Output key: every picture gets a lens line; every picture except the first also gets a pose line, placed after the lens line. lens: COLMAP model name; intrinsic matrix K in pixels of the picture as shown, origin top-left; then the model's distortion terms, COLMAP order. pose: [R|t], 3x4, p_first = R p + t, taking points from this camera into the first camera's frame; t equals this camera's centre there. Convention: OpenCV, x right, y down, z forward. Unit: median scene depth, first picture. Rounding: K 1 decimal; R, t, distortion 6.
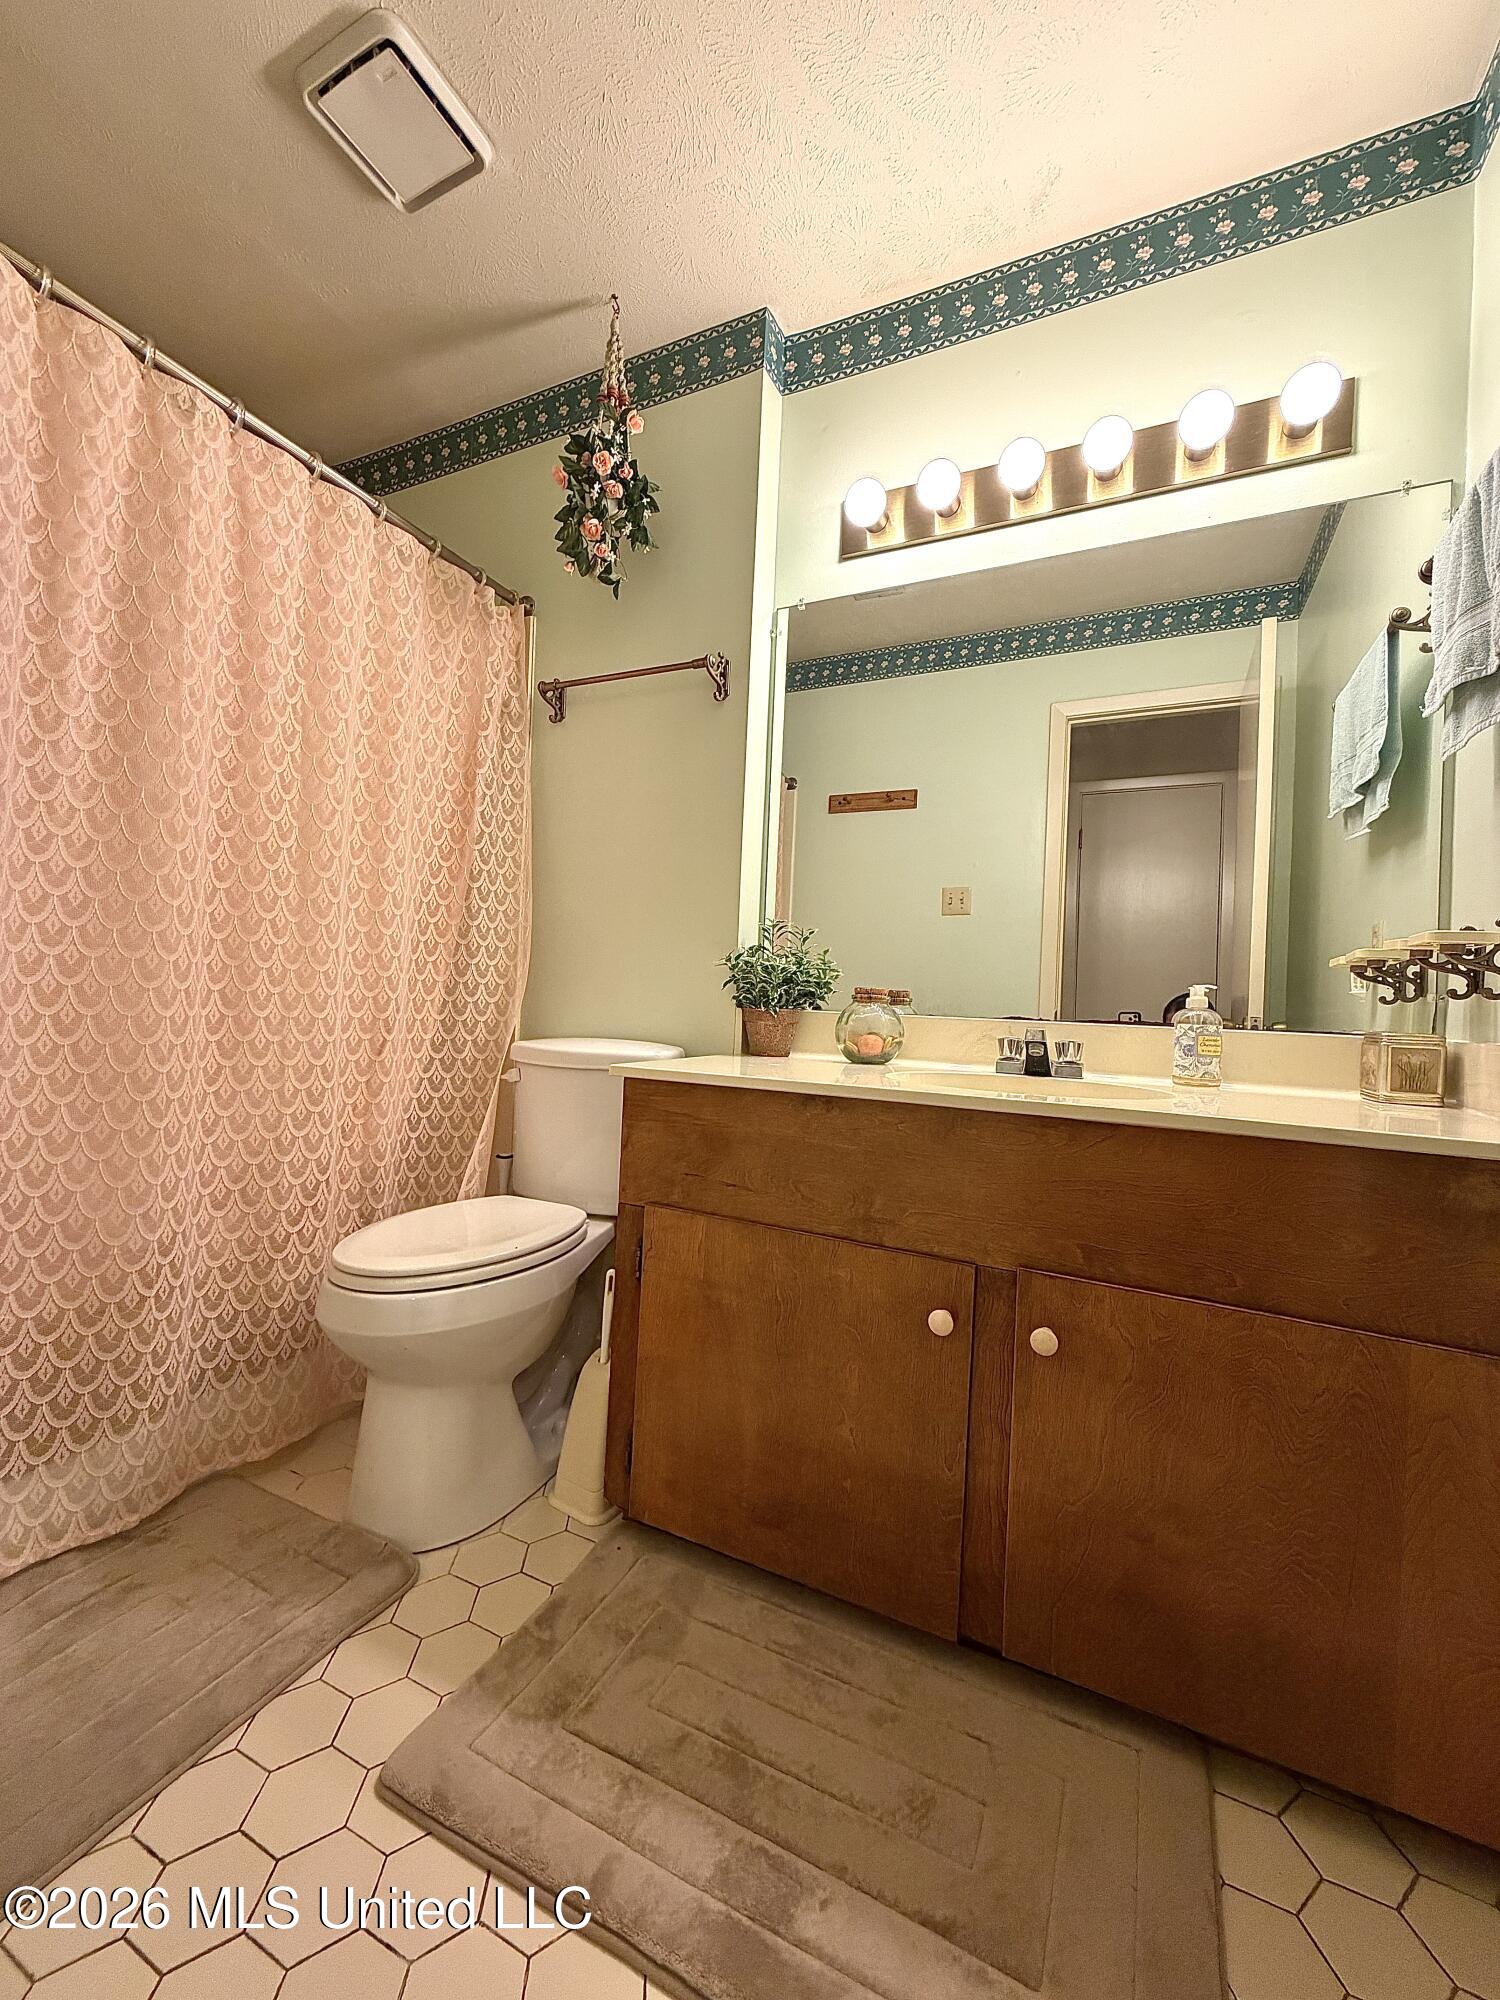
lens RADIAL K [[795.4, 0, 745.9], [0, 795.4, 999.3], [0, 0, 1]] dist [-0.000512, 0.000372]
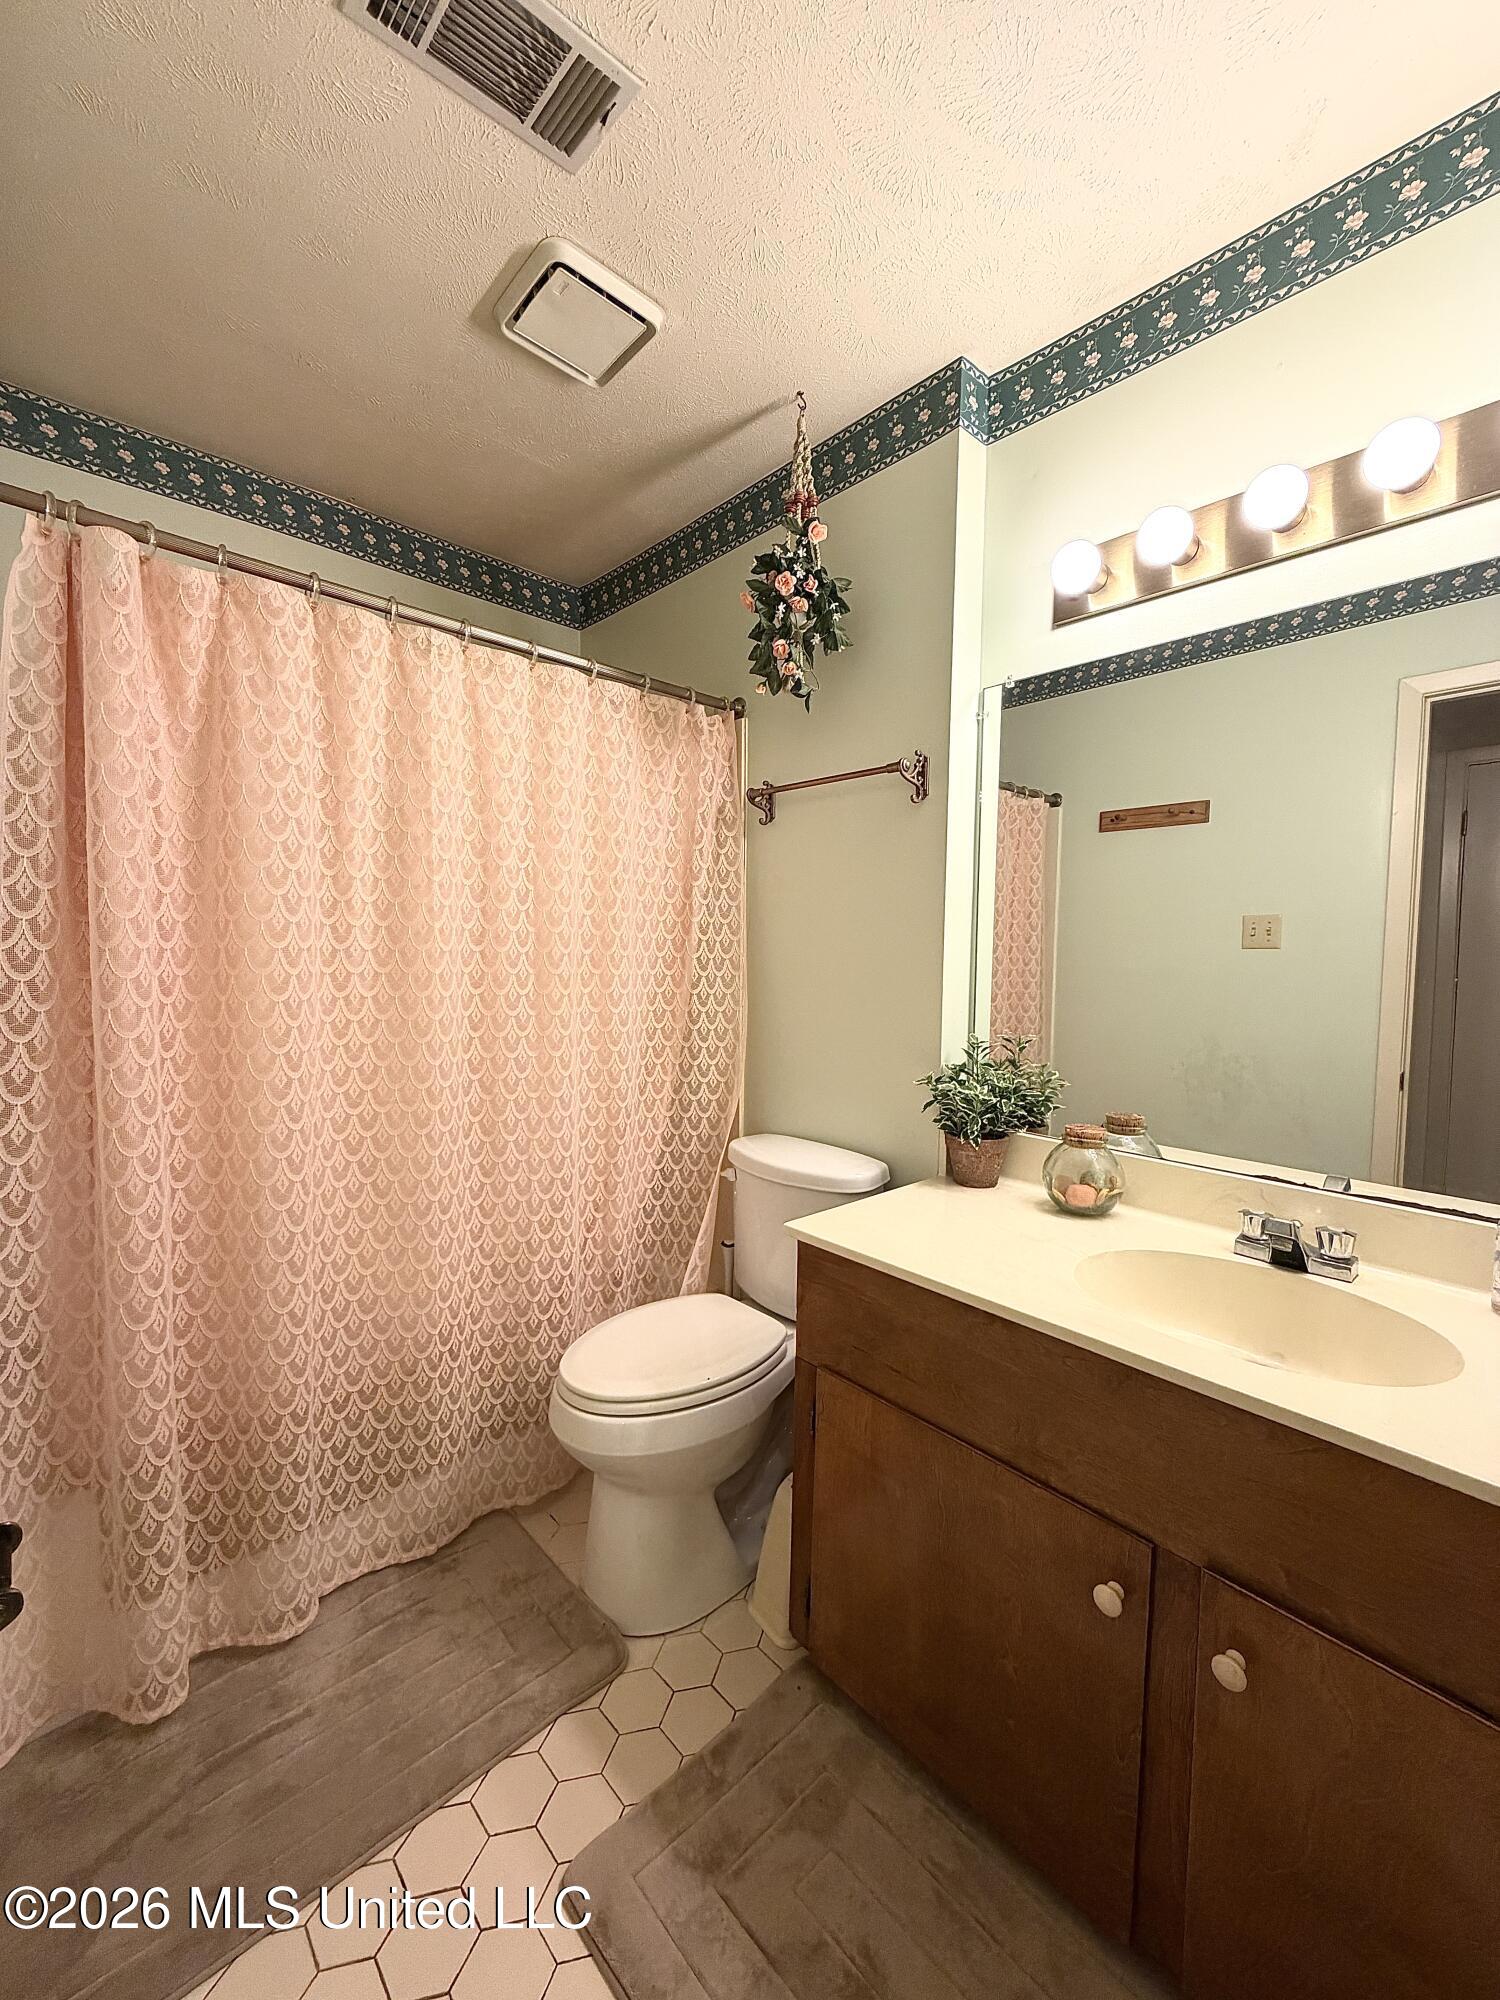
lens RADIAL K [[795.4, 0, 751.6], [0, 795.4, 994.6], [0, 0, 1]] dist [-0.000512, 0.000372]
pose [[0.930488, -0.008438, -0.366225, 0.153473], [0.027244, 0.998560, 0.046212, -0.238619], [0.365308, -0.052977, 0.929378, 0.048596]]
